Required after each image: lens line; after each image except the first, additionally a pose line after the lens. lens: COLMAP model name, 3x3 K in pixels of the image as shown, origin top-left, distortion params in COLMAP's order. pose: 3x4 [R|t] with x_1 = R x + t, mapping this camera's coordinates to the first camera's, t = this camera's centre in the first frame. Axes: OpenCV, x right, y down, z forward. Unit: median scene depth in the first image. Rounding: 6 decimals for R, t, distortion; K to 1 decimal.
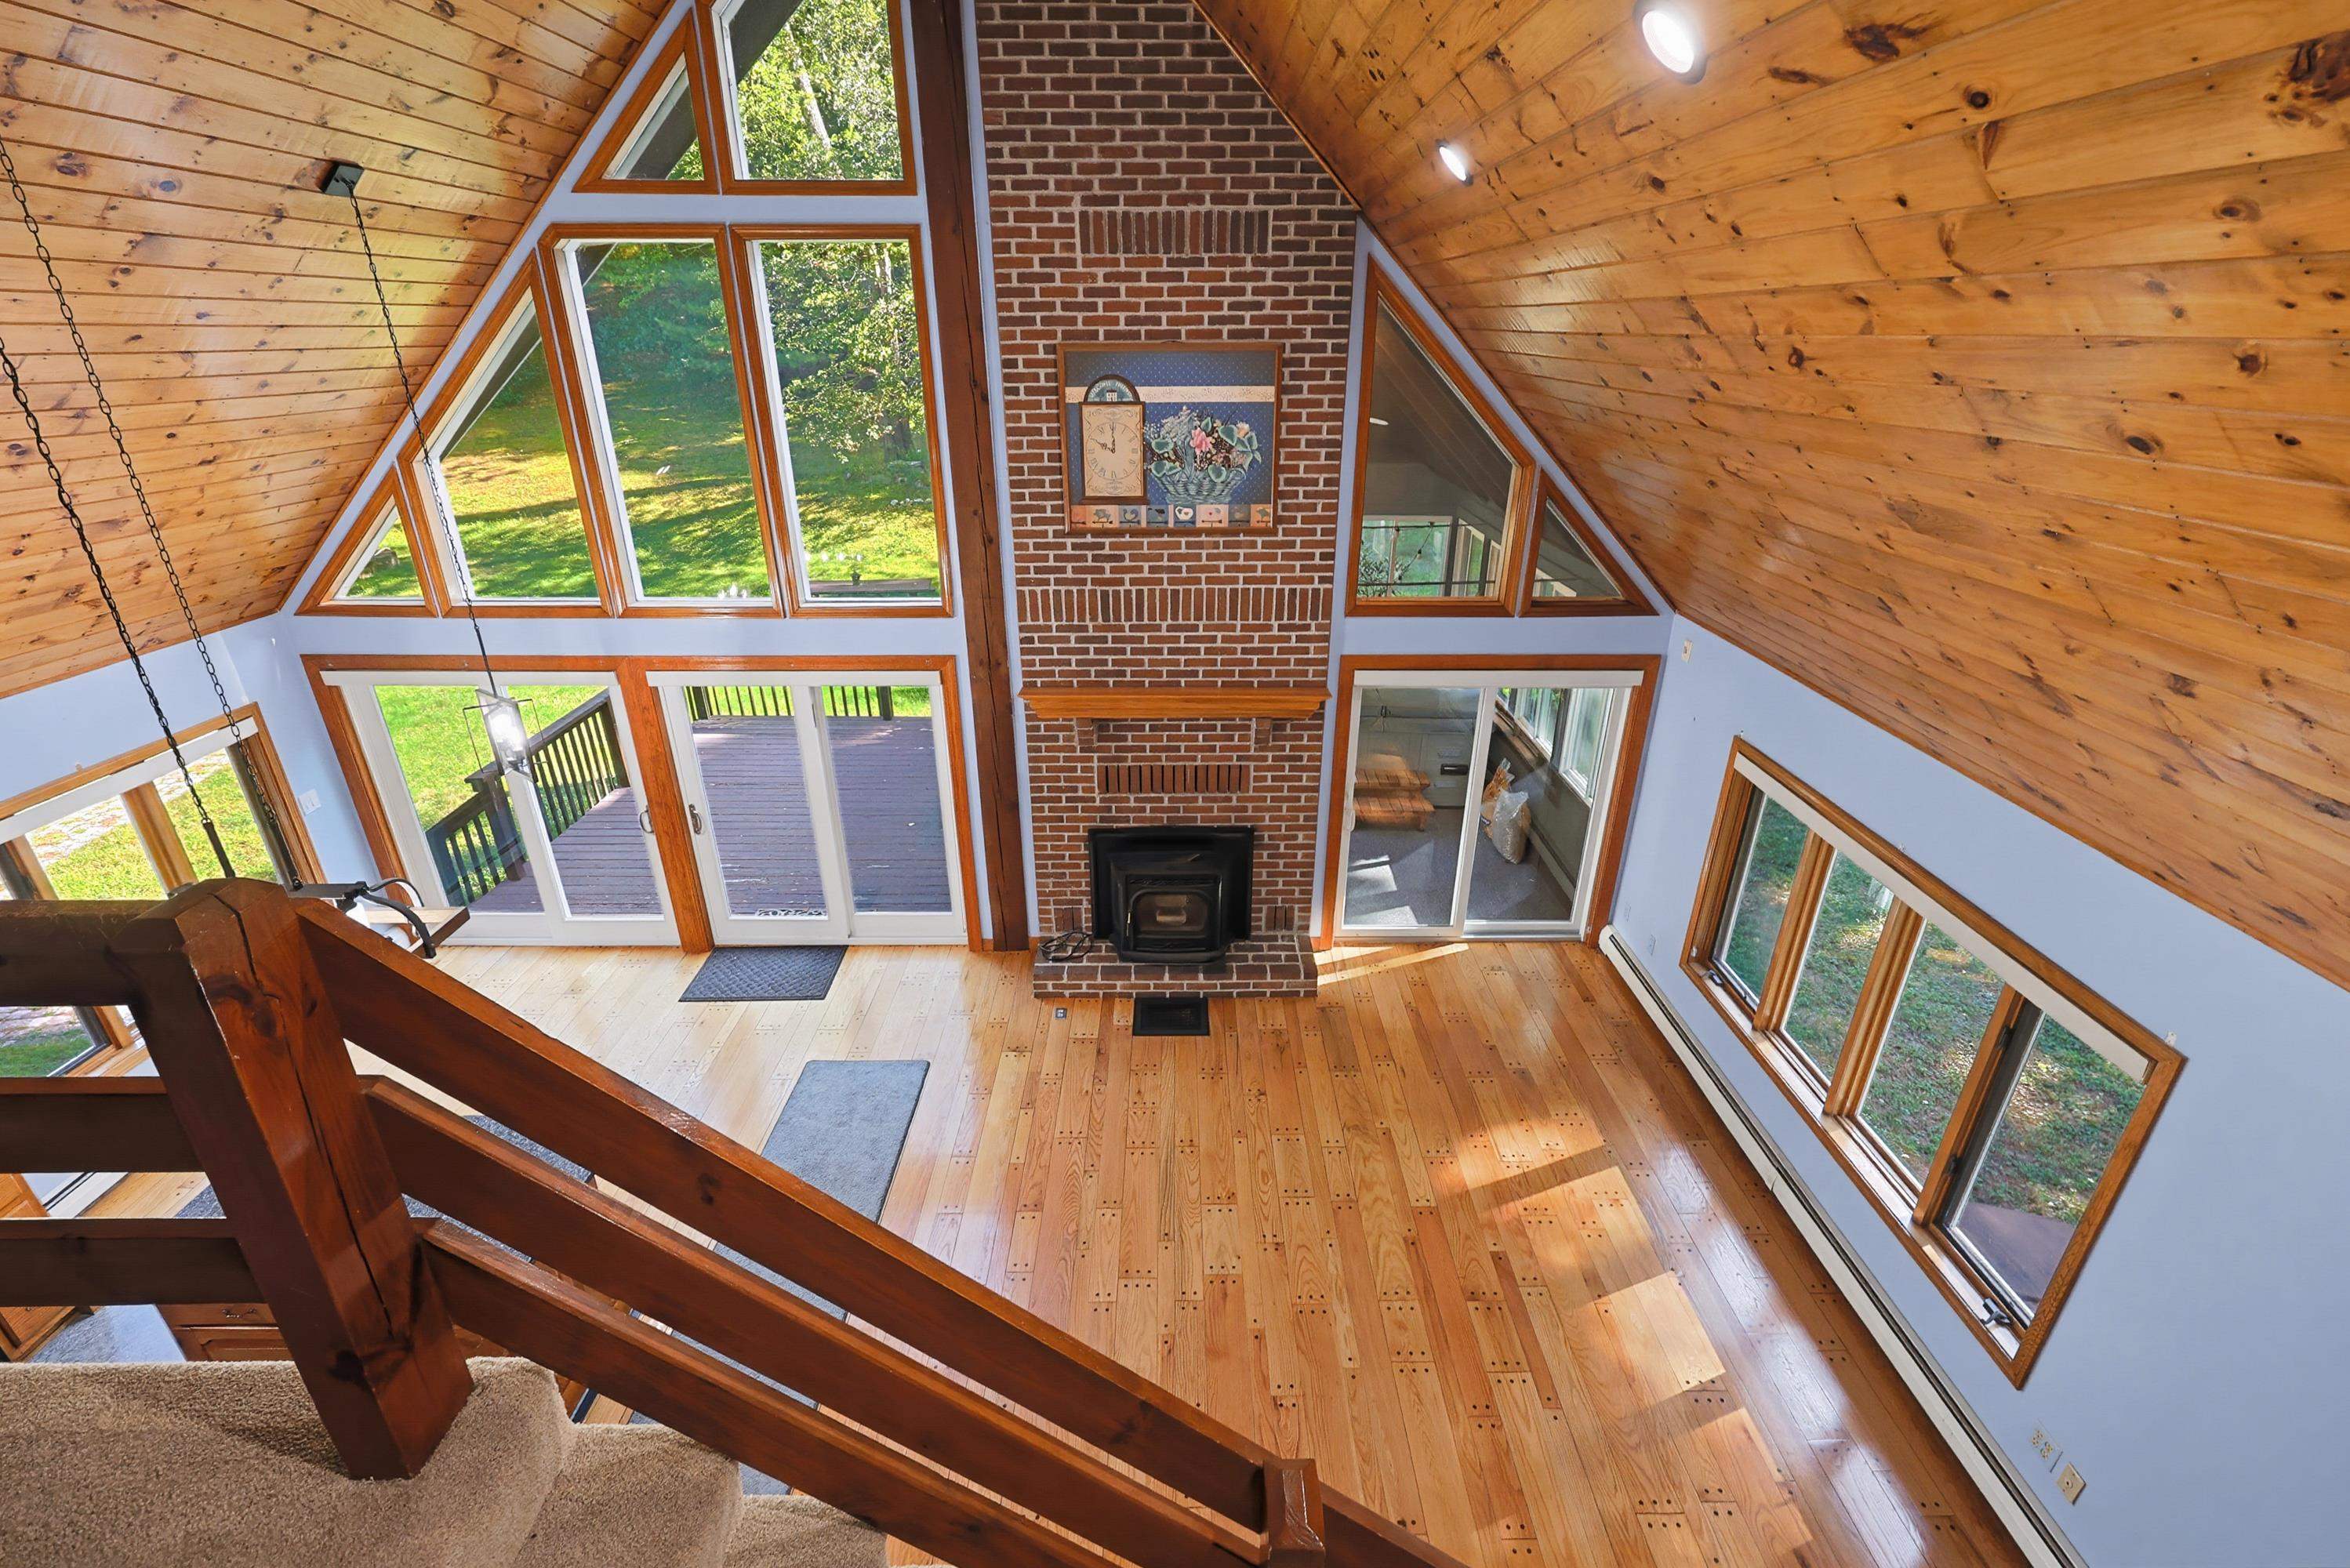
lens RADIAL K [[1013.0, 0, 1188.5], [0, 1013.0, 776.5], [0, 0, 1]] dist [-0.000202, 0.000293]
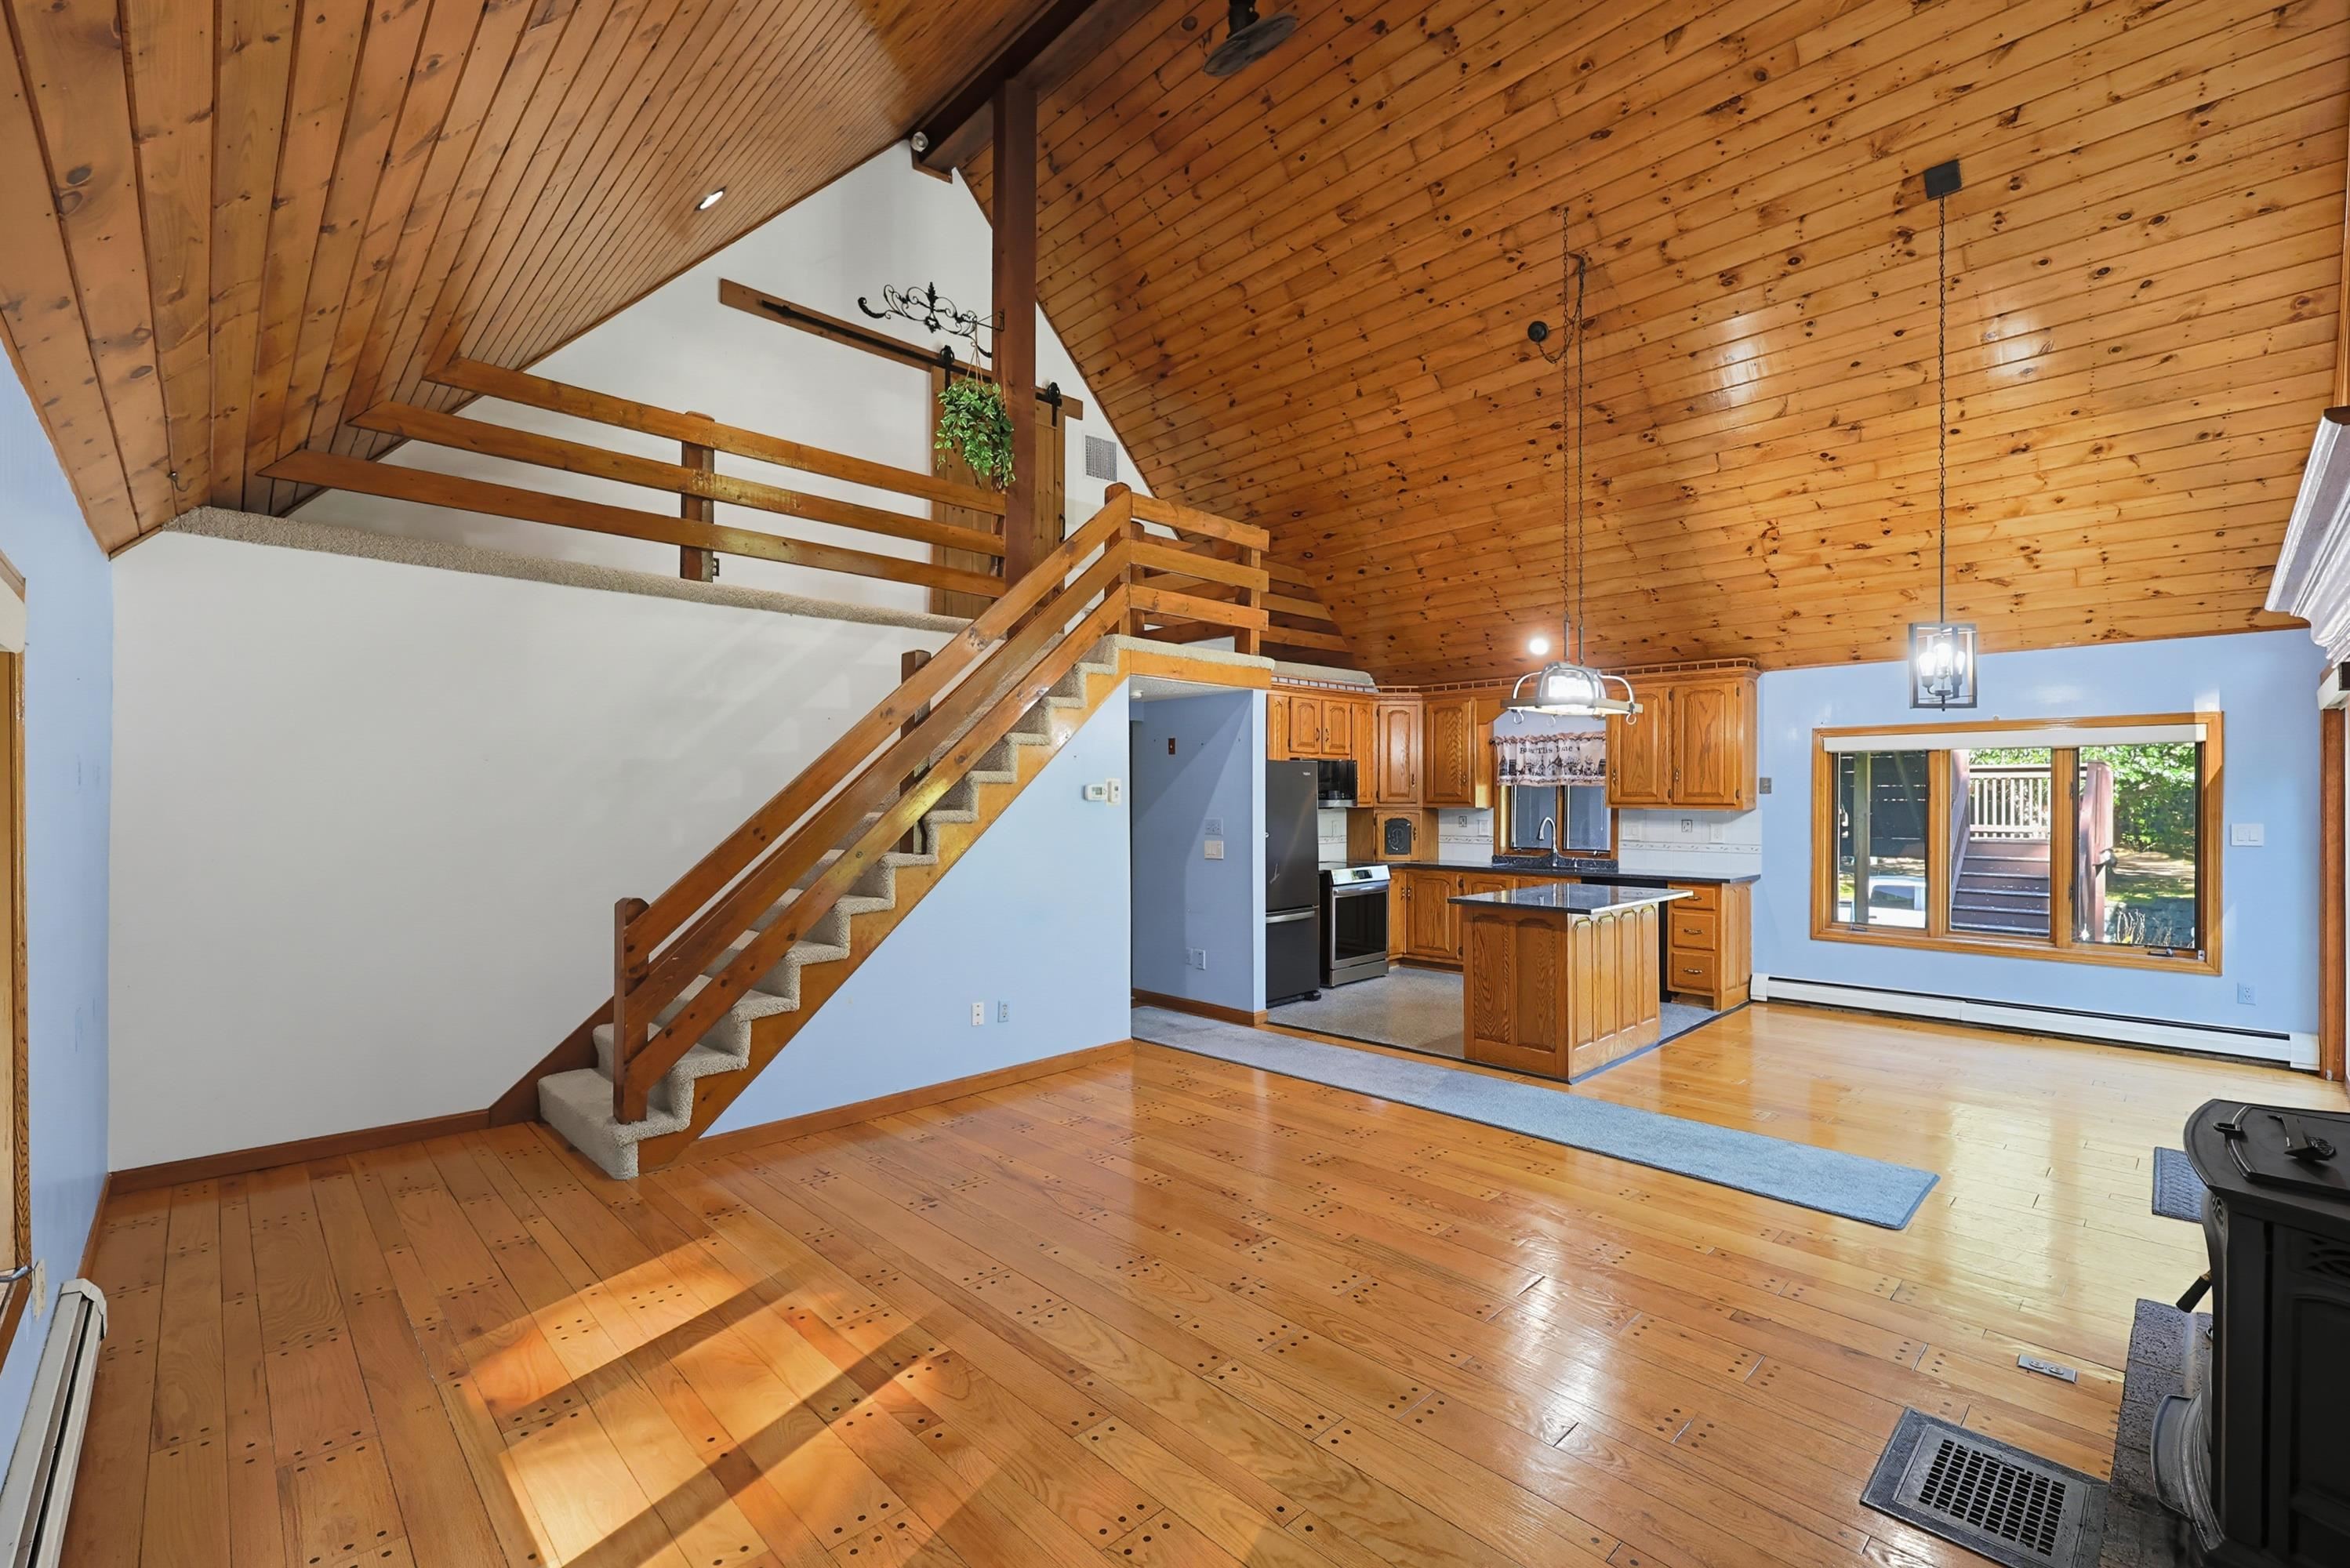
lens RADIAL K [[1004.3, 0, 1175.0], [0, 1004.3, 784.0], [0, 0, 1]] dist [-0.000062, 0.000232]
pose [[-0.721482, -0.007688, -0.692390, 0.467772], [-0.277735, 0.919191, 0.279198, 0.000220], [0.634292, 0.393737, -0.665315, 1.057171]]
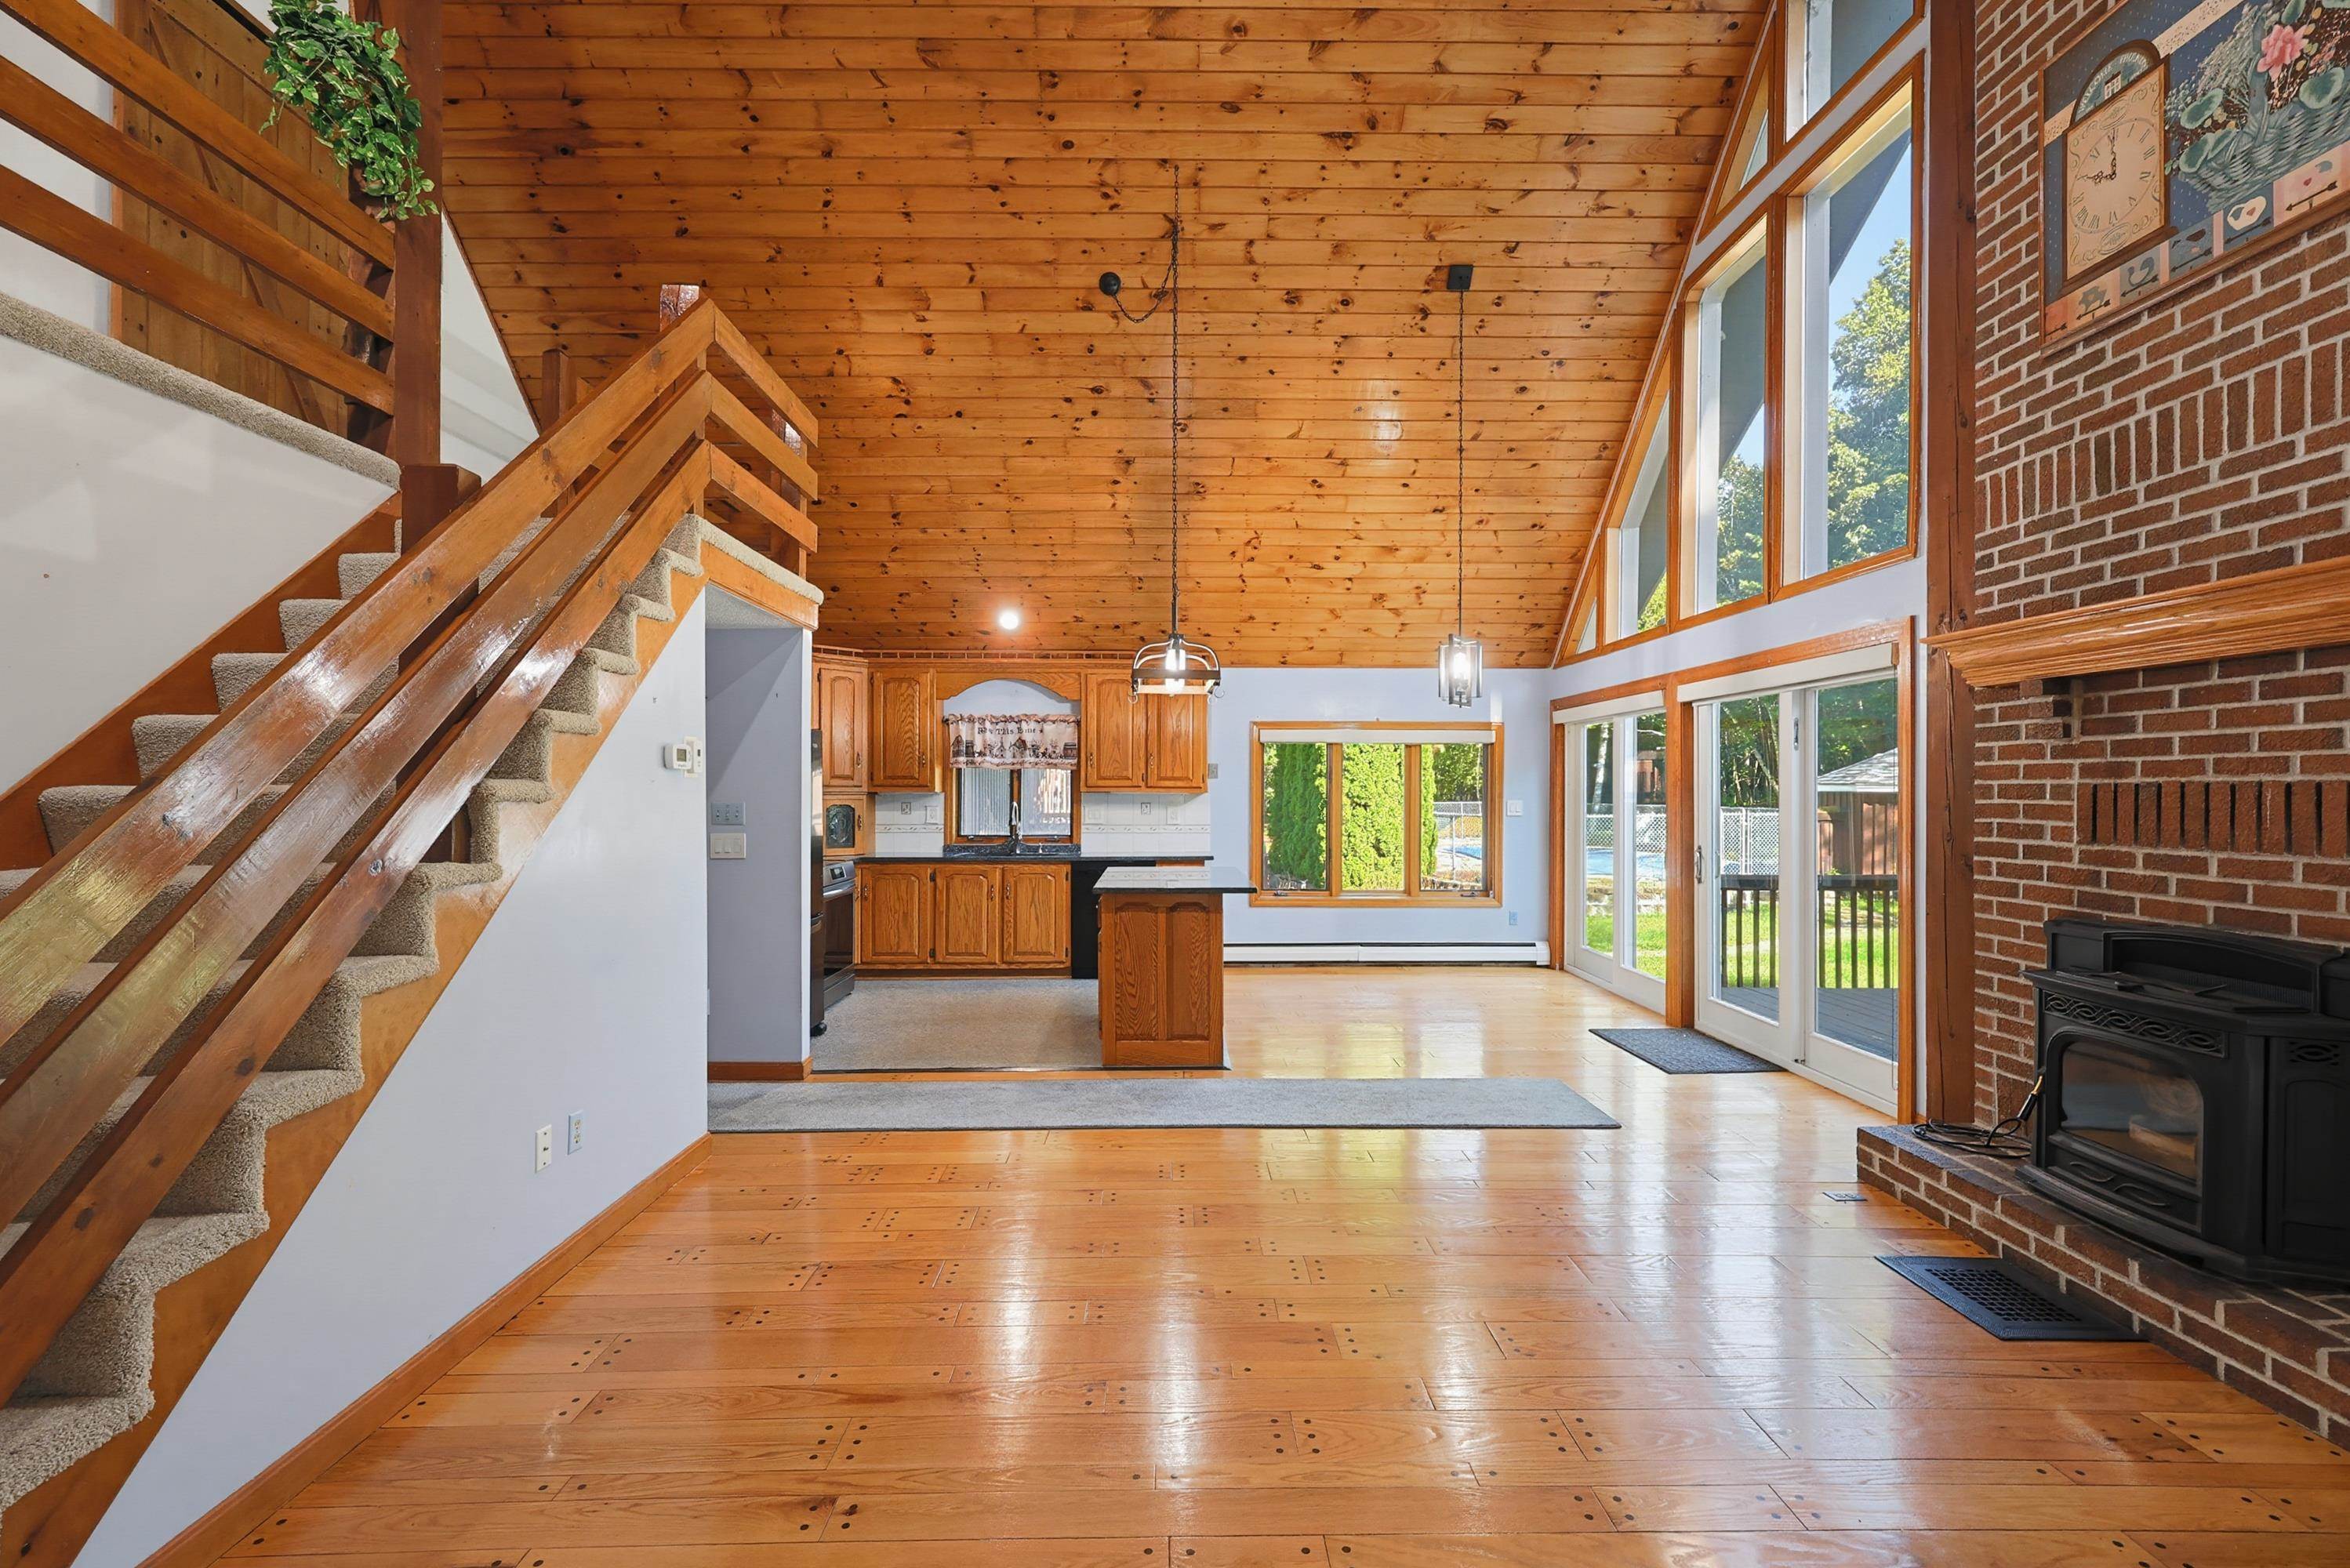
lens RADIAL K [[1028.8, 0, 1175.0], [0, 1028.8, 784.0], [0, 0, 1]] dist [0.000693, -0.000229]
pose [[0.005565, -0.008698, -0.999947, 0.483793], [-0.404676, 0.914403, -0.010206, 0.202625], [0.914443, 0.404711, 0.001569, 0.641813]]
